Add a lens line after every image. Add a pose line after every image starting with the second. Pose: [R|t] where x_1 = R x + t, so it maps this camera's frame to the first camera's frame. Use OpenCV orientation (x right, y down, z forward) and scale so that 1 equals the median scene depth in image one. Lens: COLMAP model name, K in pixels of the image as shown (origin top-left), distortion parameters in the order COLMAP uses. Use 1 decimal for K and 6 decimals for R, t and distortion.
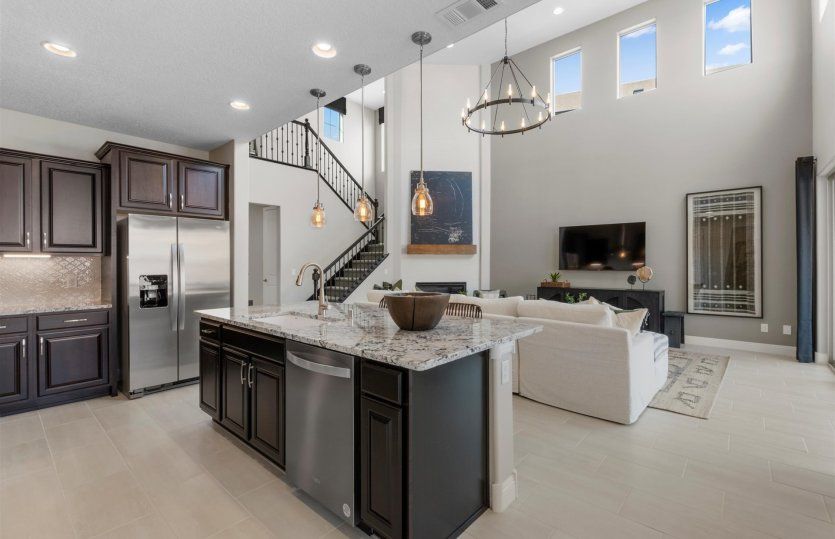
lens RADIAL K [[378.2, 0, 421.7], [0, 378.2, 266.8], [0, 0, 1]] dist [-0.003579, -0.001525]
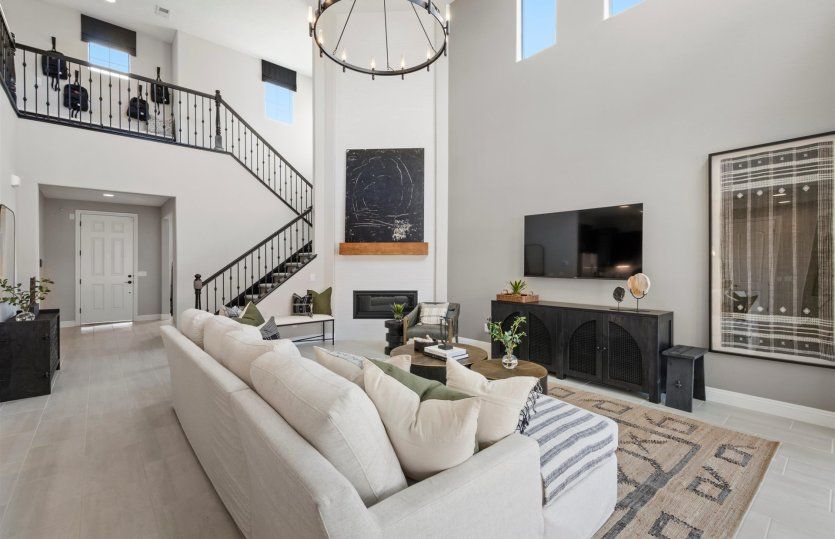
lens RADIAL K [[378.2, 0, 414.4], [0, 378.2, 269.4], [0, 0, 1]] dist [-0.003579, -0.001525]
pose [[0.990186, 0.002005, -0.139743, 0.301320], [-0.001172, 0.999981, 0.006046, -0.011010], [0.139752, -0.005823, 0.990169, 0.316056]]
